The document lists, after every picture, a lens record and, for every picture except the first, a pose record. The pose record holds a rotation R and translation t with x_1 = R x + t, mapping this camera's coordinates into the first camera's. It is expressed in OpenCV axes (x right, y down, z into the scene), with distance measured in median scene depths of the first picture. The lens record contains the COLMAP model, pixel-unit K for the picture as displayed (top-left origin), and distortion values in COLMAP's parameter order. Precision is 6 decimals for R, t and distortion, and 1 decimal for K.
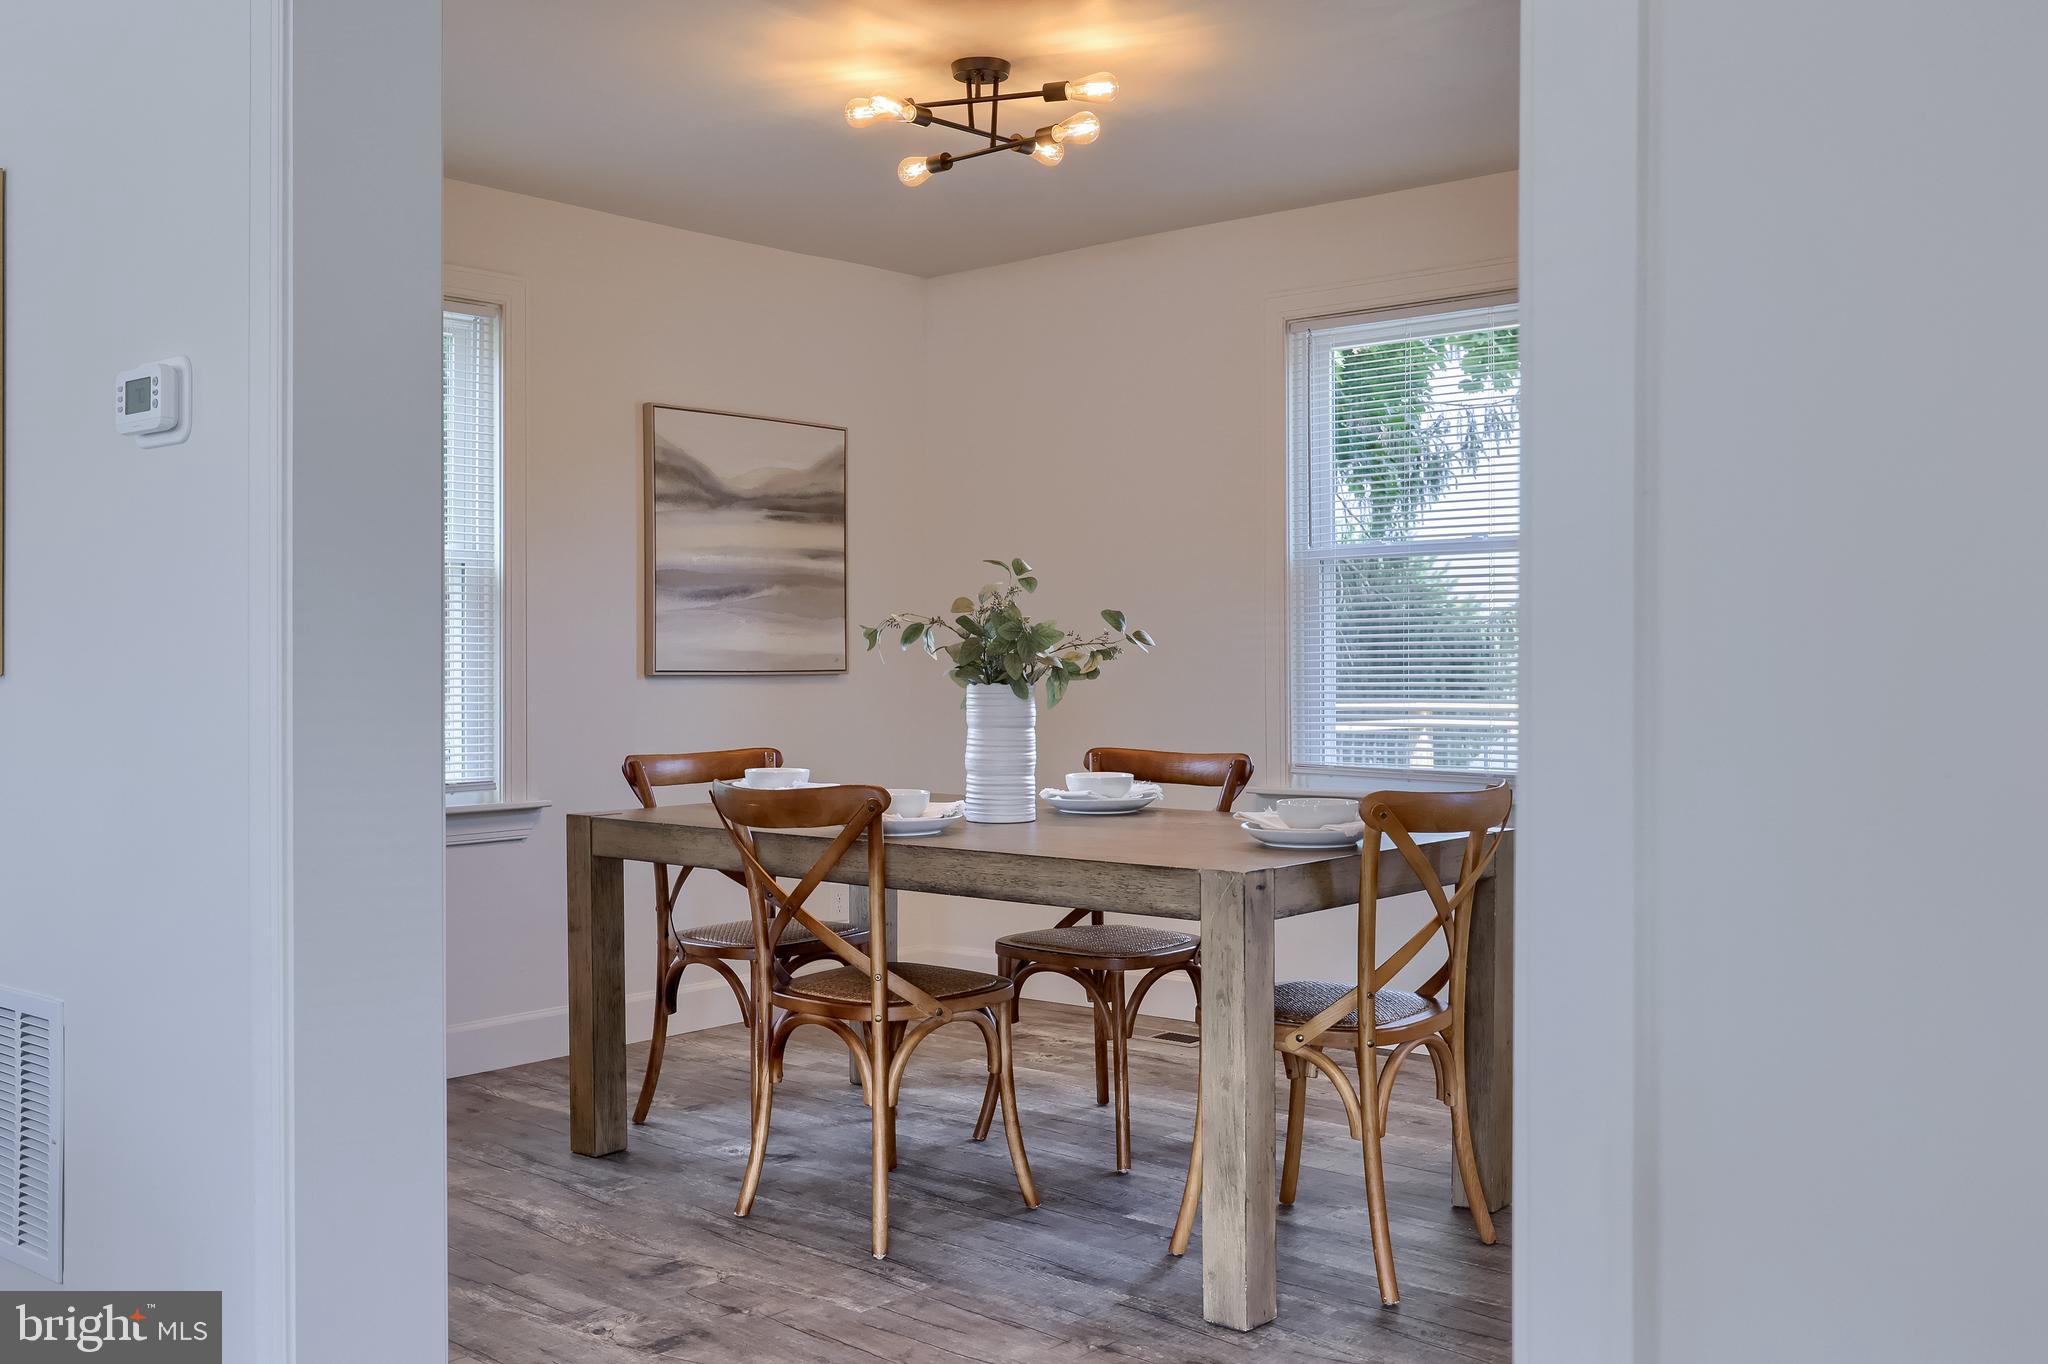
lens RADIAL K [[1936.2, 0, 923.9], [0, 1936.2, 646.3], [0, 0, 1]] dist [0.011424, 0.000000]
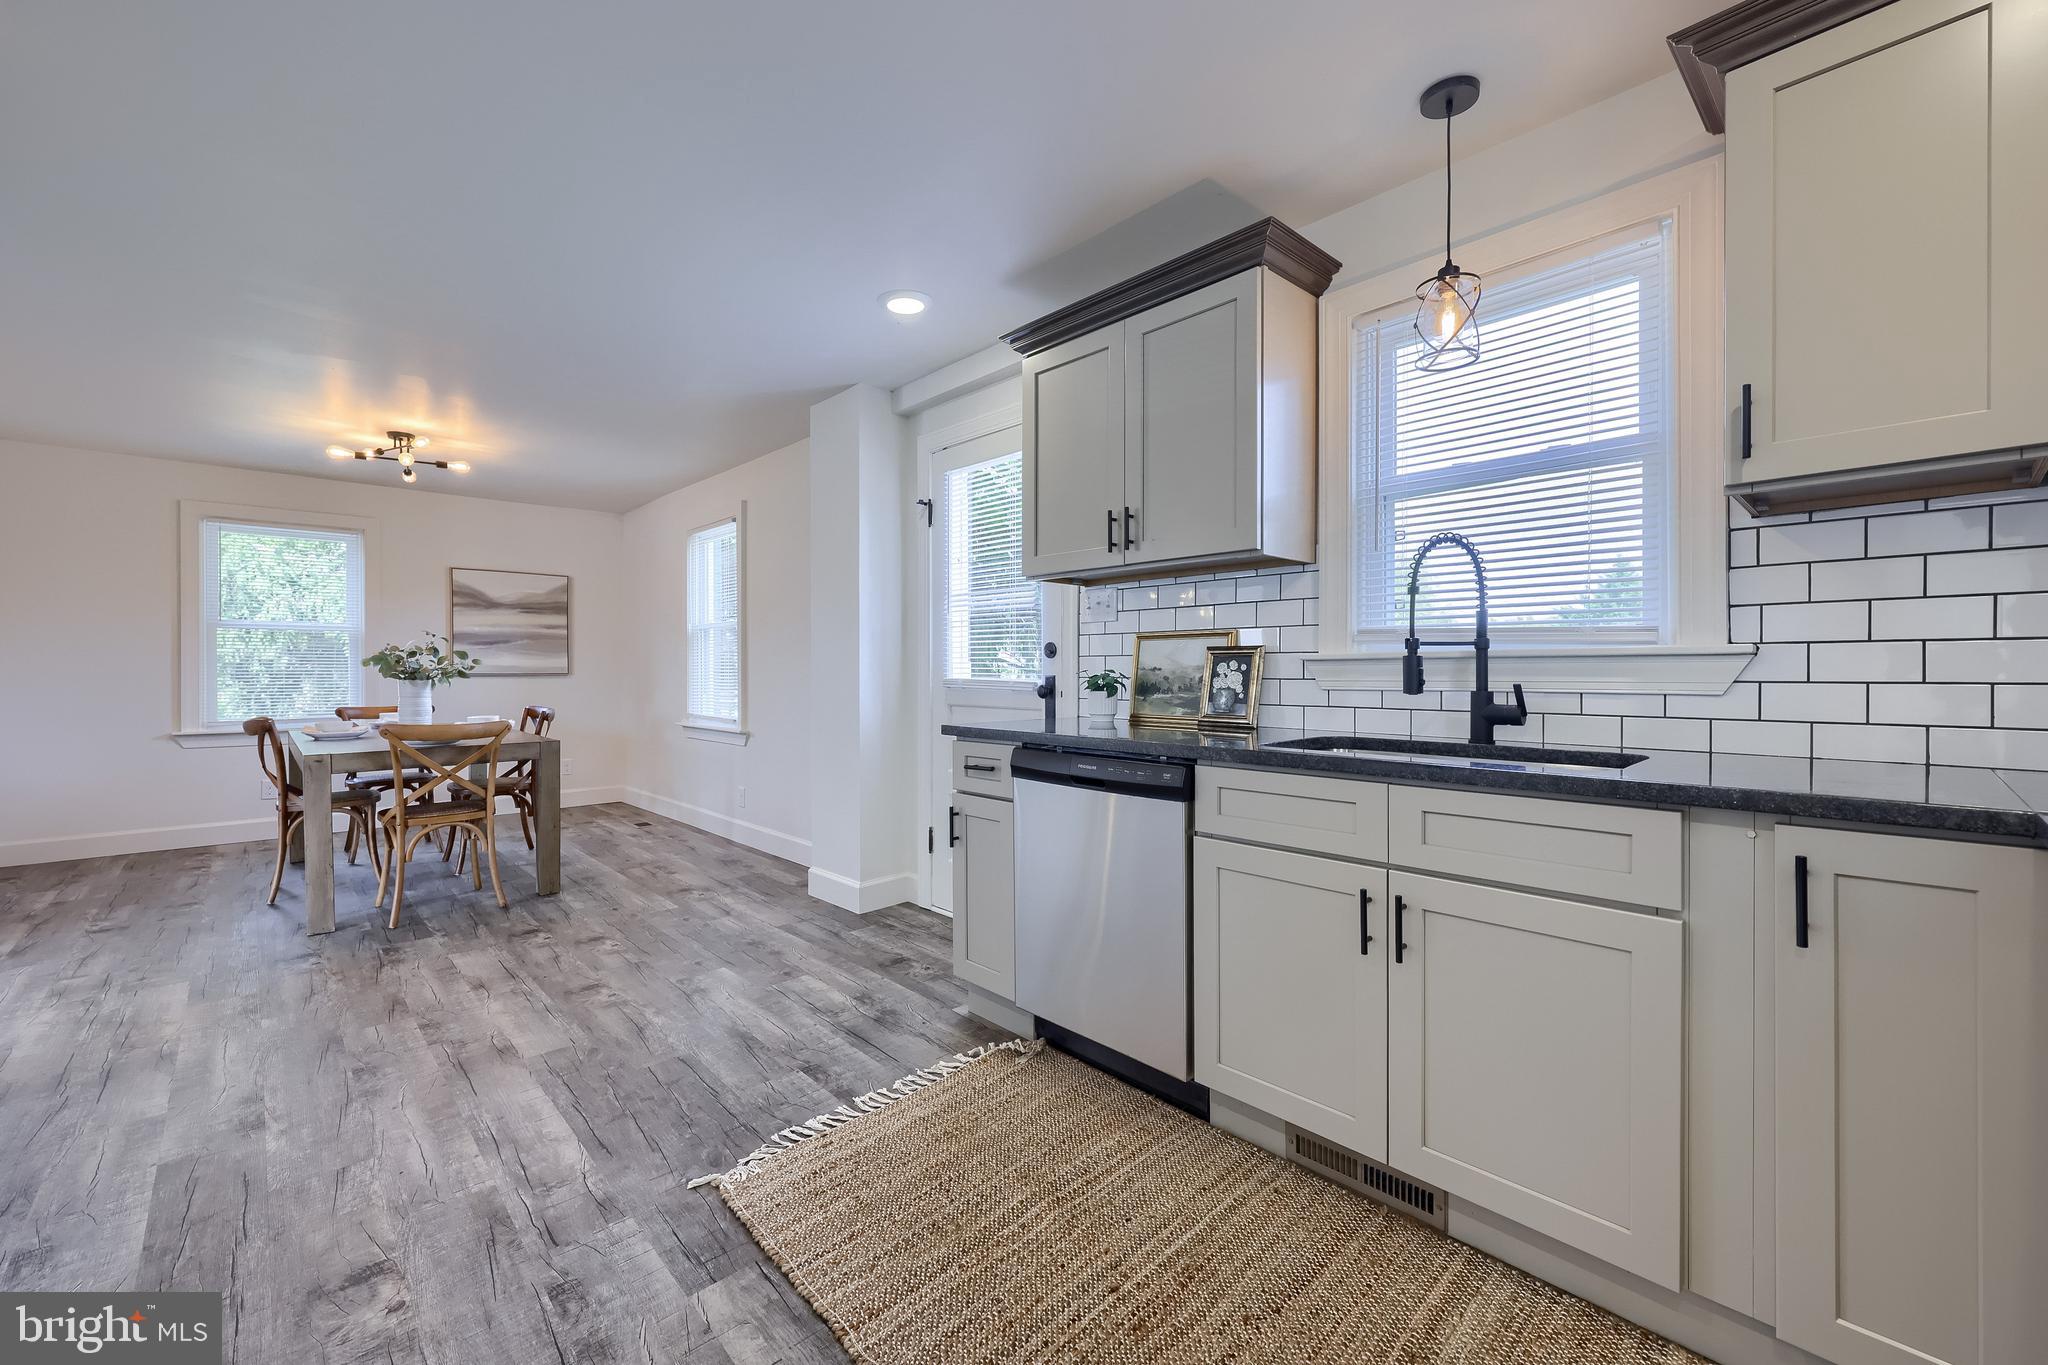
lens RADIAL K [[820.4, 0, 996.0], [0, 820.4, 678.5], [0, 0, 1]] dist [0.004308, -0.001001]
pose [[0.996759, 0.003722, -0.080357, 0.844786], [-0.001891, 0.999737, 0.022841, -0.009403], [0.080420, -0.022615, 0.996504, -0.002346]]
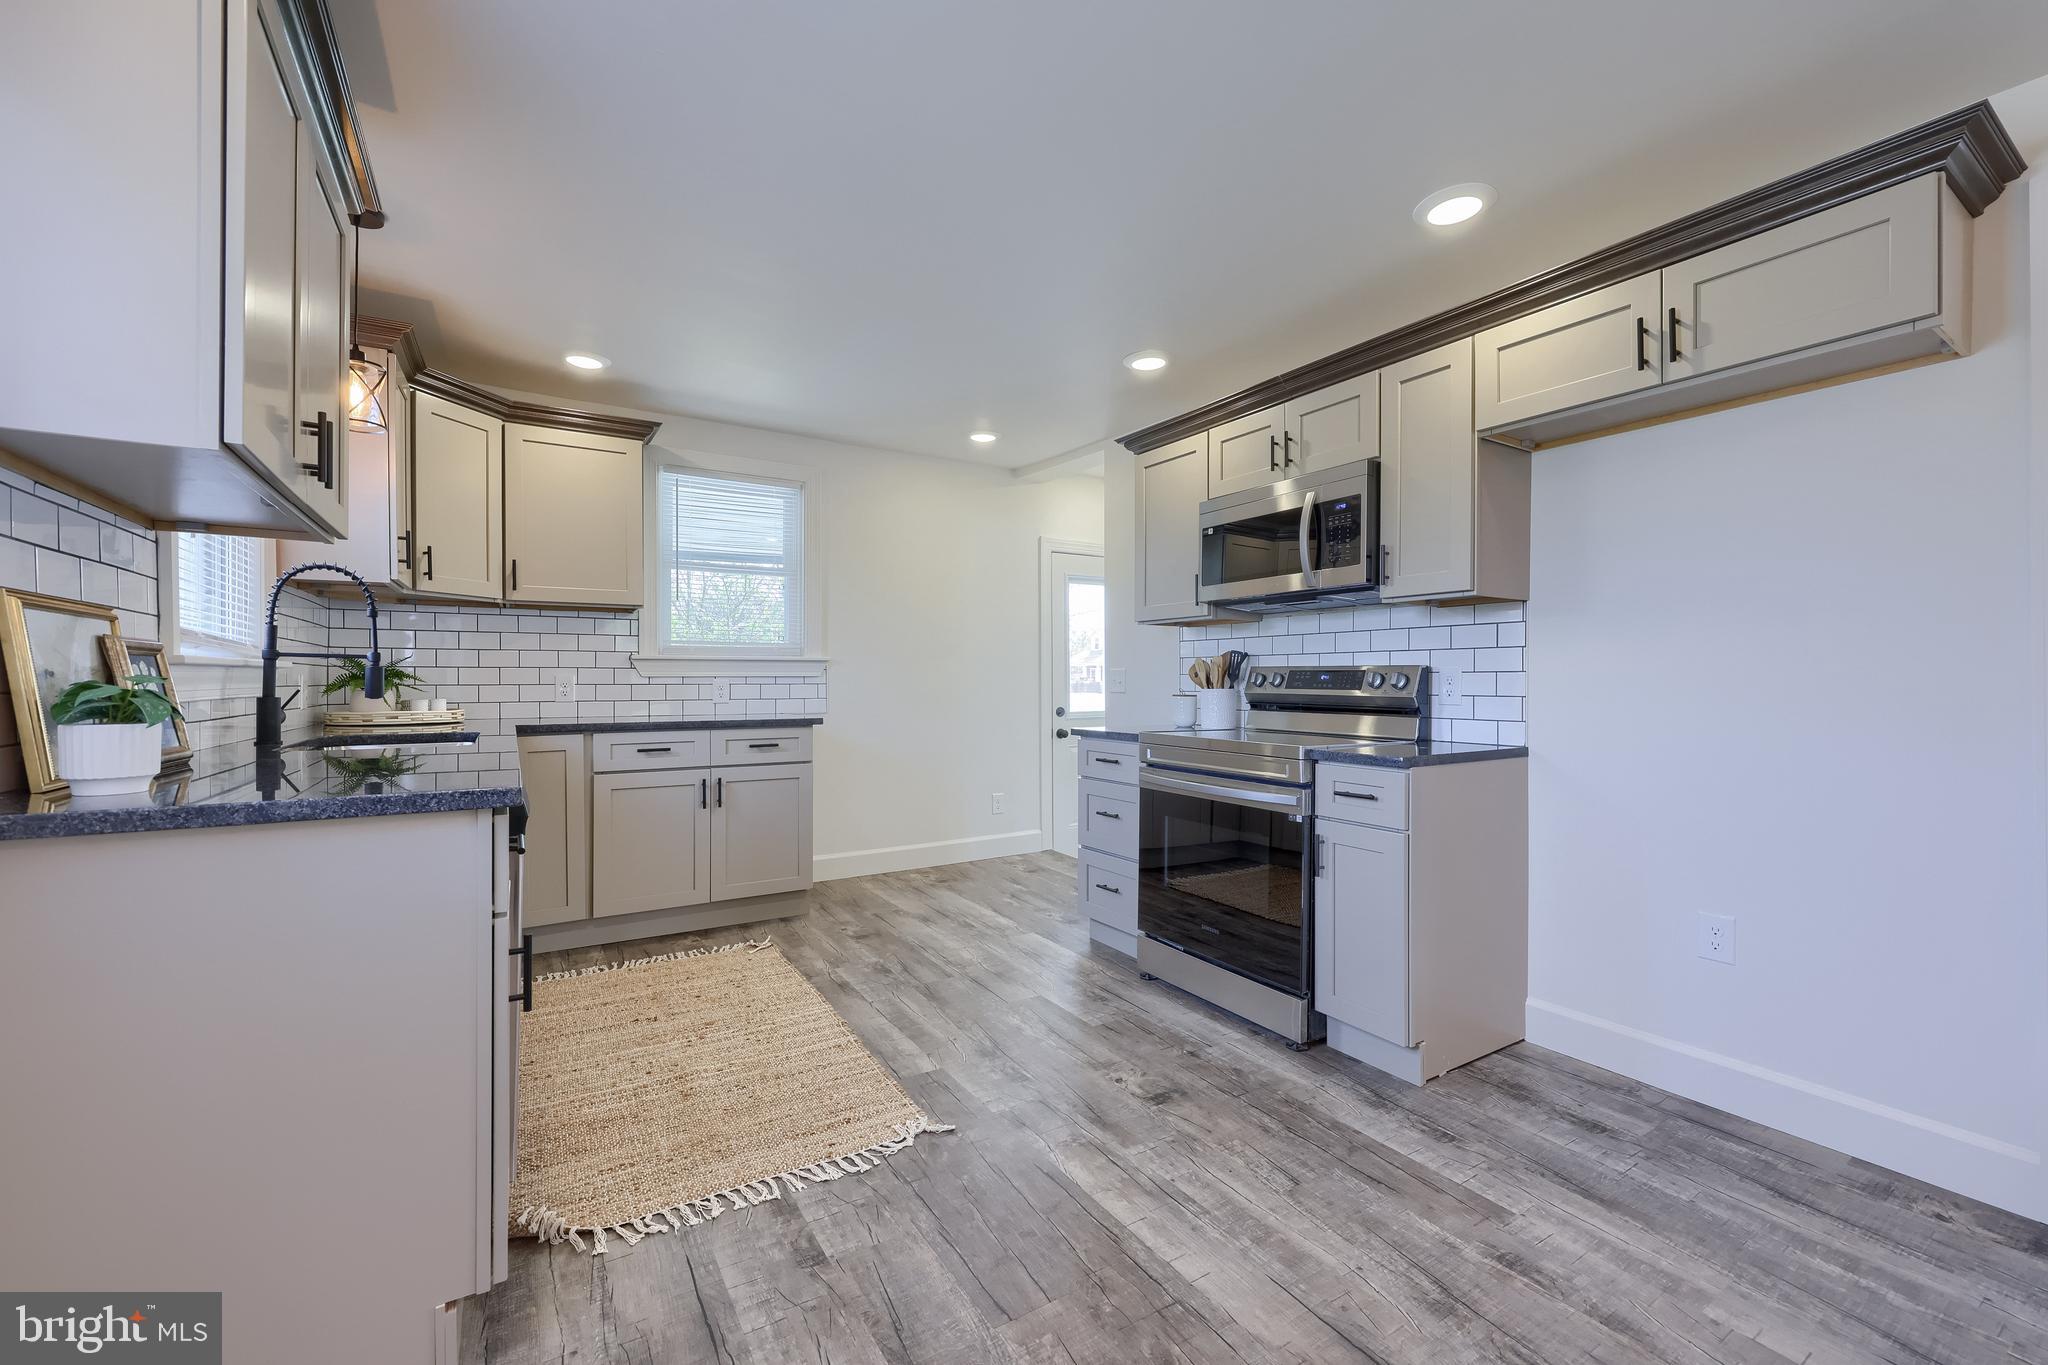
lens RADIAL K [[820.4, 0, 1001.4], [0, 820.4, 673.8], [0, 0, 1]] dist [0.004308, -0.001001]
pose [[-0.963310, 0.005000, 0.268345, 0.508874], [-0.000635, 0.999781, -0.020906, 0.003214], [-0.268391, -0.020309, -0.963096, 0.833189]]
